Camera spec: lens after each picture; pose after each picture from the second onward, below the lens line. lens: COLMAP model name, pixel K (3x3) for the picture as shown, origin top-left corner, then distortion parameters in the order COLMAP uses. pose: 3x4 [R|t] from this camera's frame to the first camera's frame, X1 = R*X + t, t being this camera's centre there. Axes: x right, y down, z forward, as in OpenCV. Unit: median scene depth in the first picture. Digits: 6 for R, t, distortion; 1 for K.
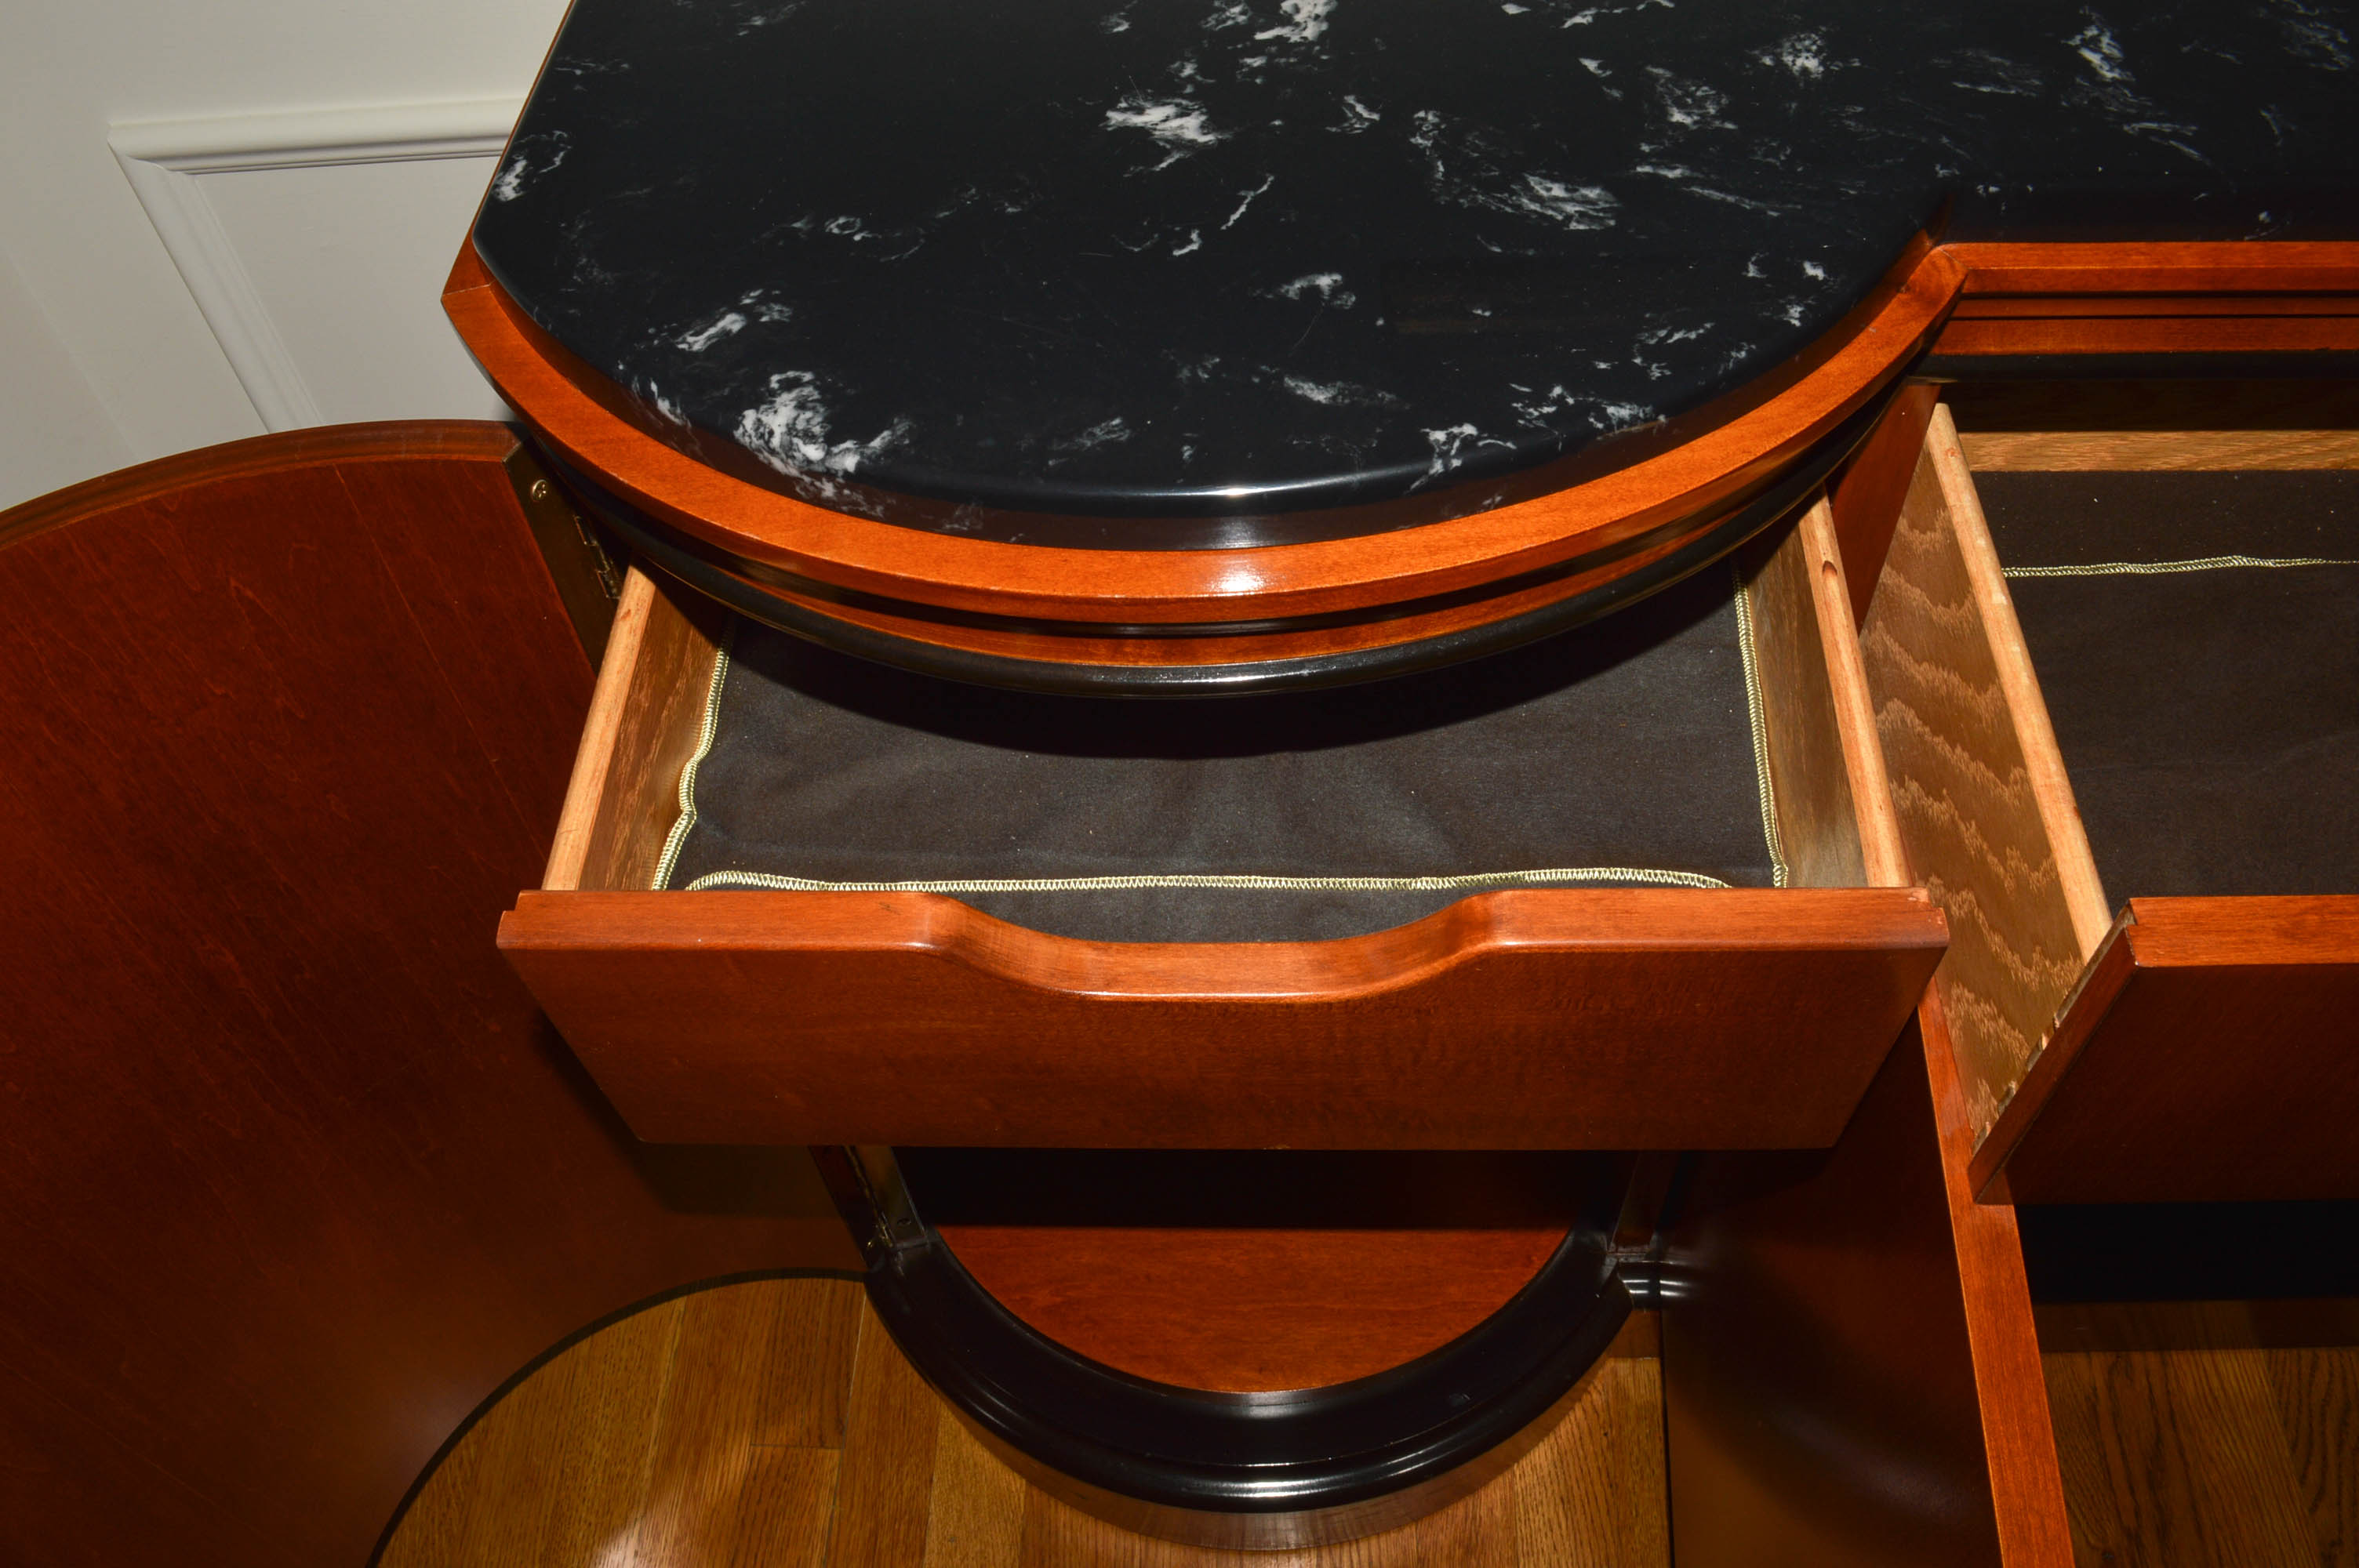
lens RADIAL K [[1871.9, 0, 1169.4], [0, 1871.9, 779.4], [0, 0, 1]] dist [-0.088855, 0.019853]
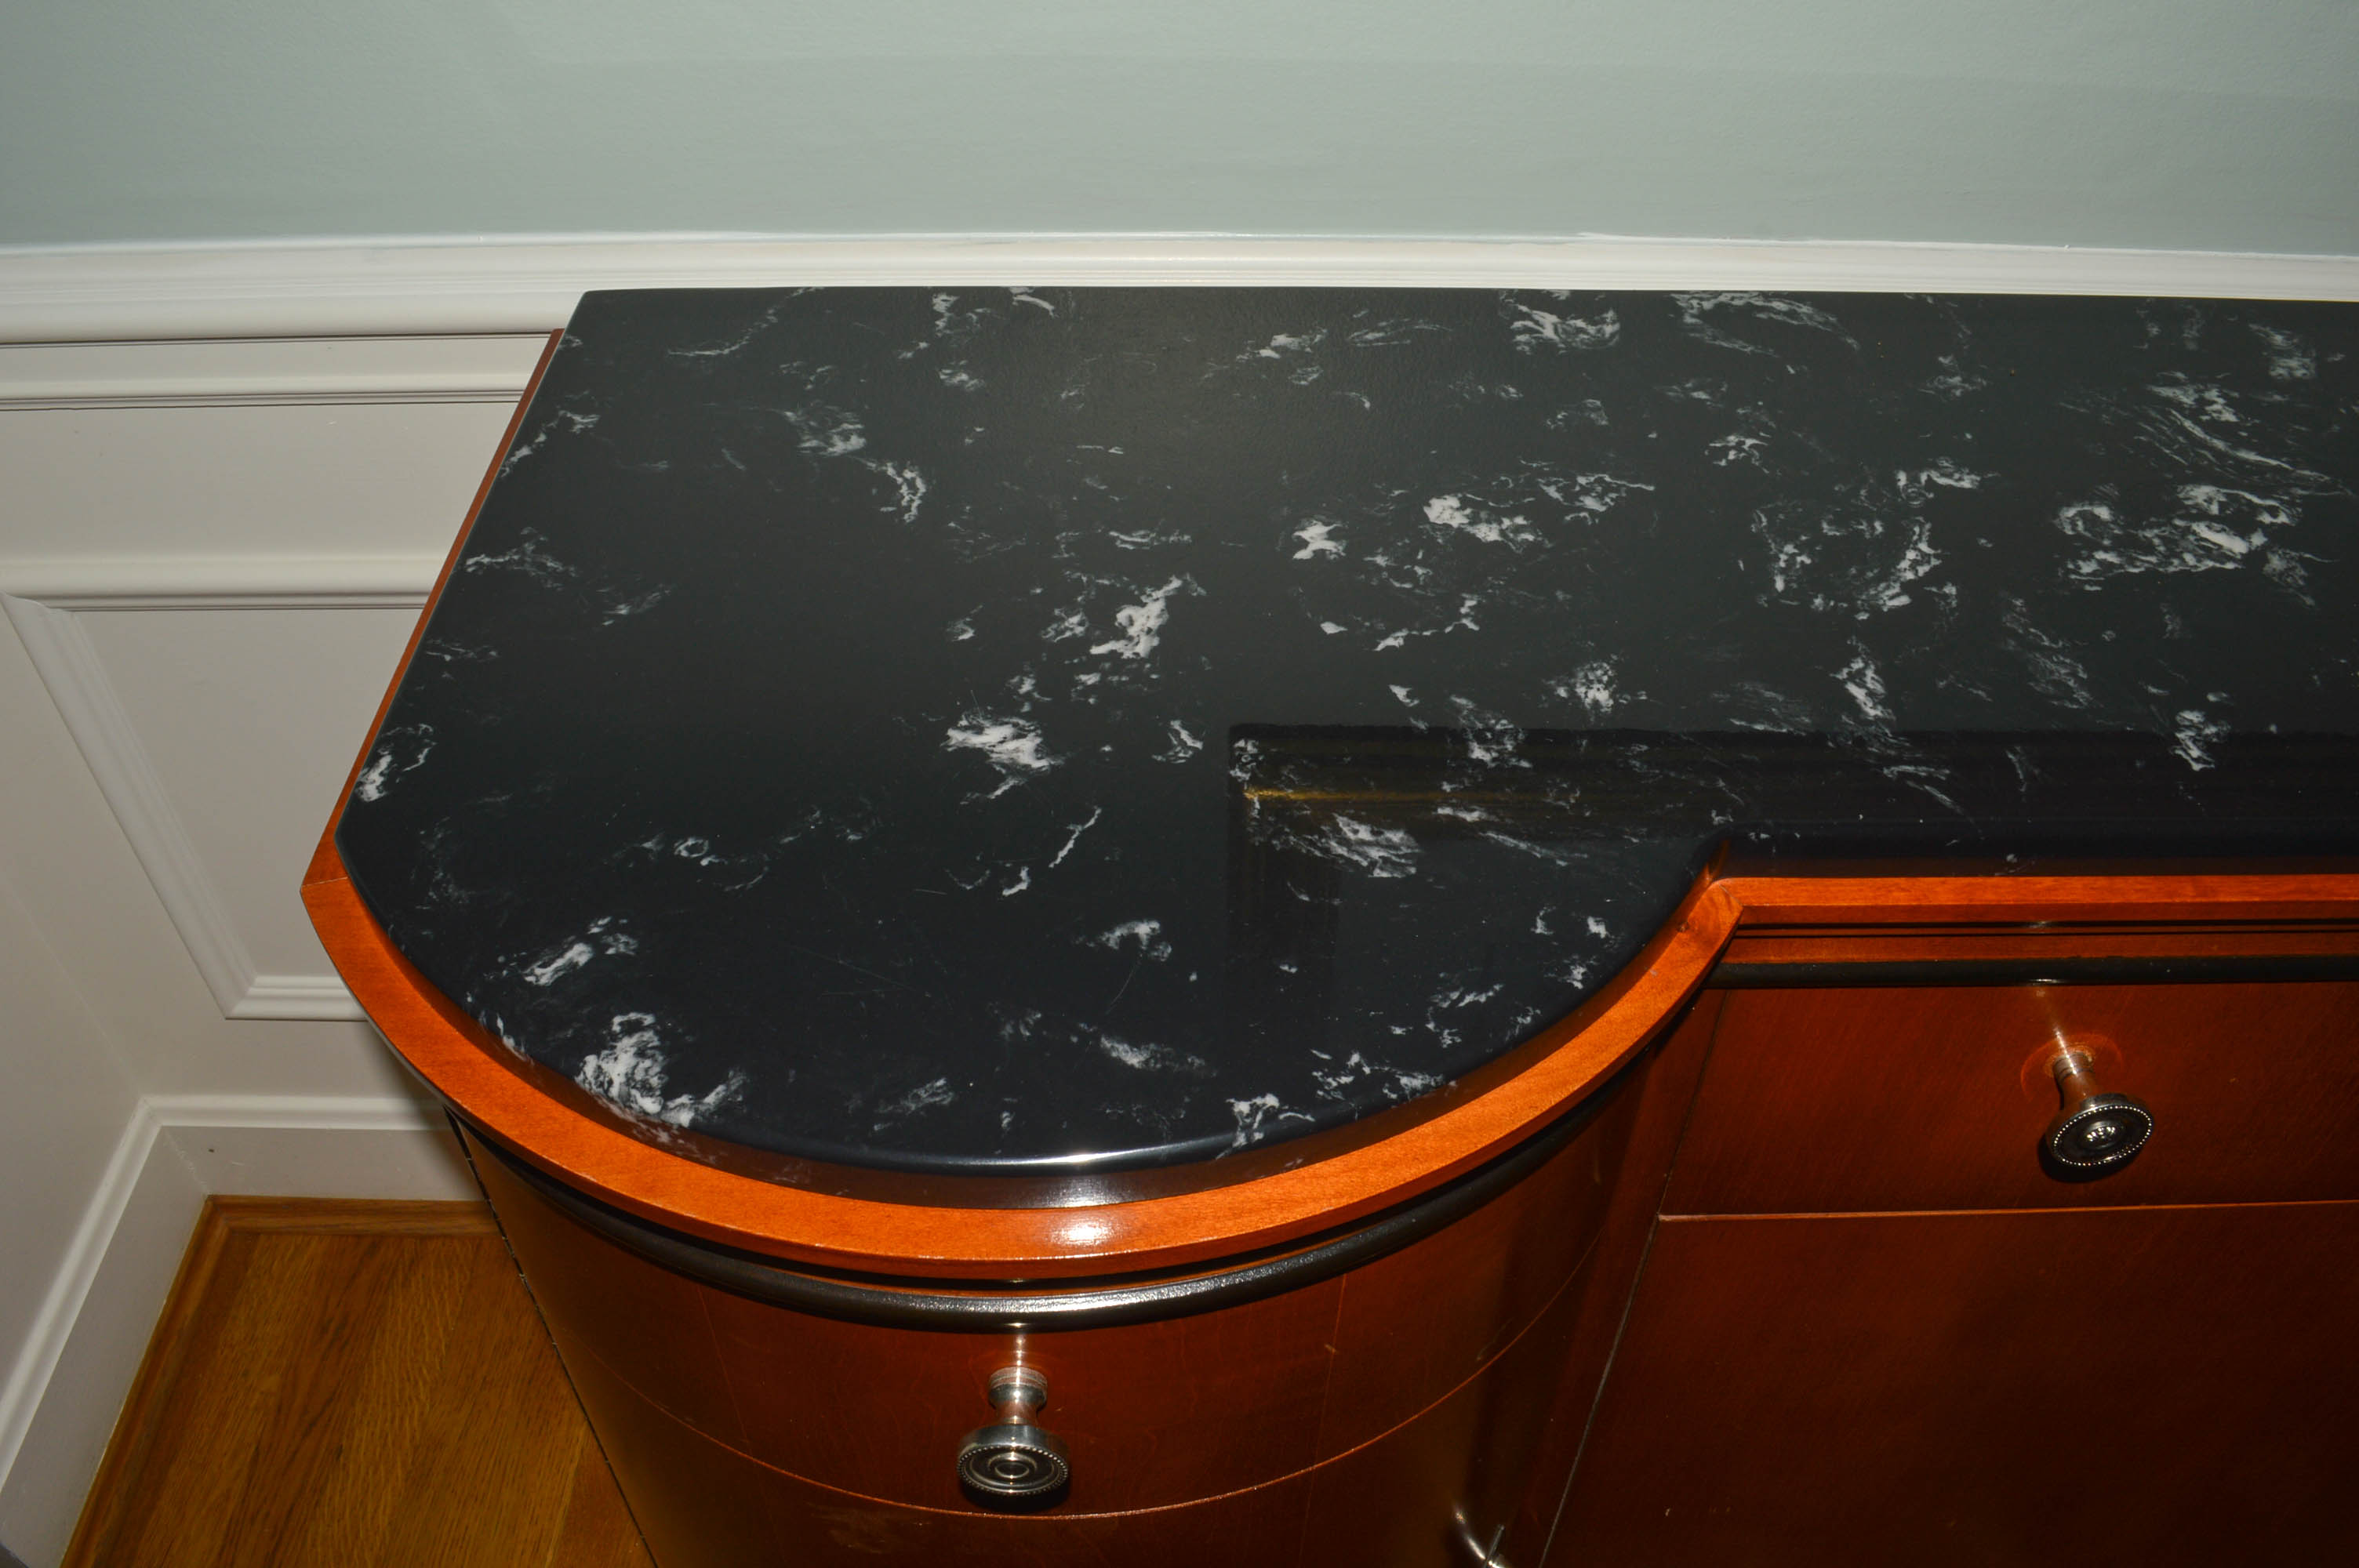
lens RADIAL K [[1876.9, 0, 1172.1], [0, 1876.9, 777.3], [0, 0, 1]] dist [-0.082297, 0.001921]
pose [[0.997635, 0.021139, 0.065402, 0.026332], [-0.010813, 0.987953, -0.154378, -0.179074], [-0.067878, 0.153306, 0.985845, -0.071734]]
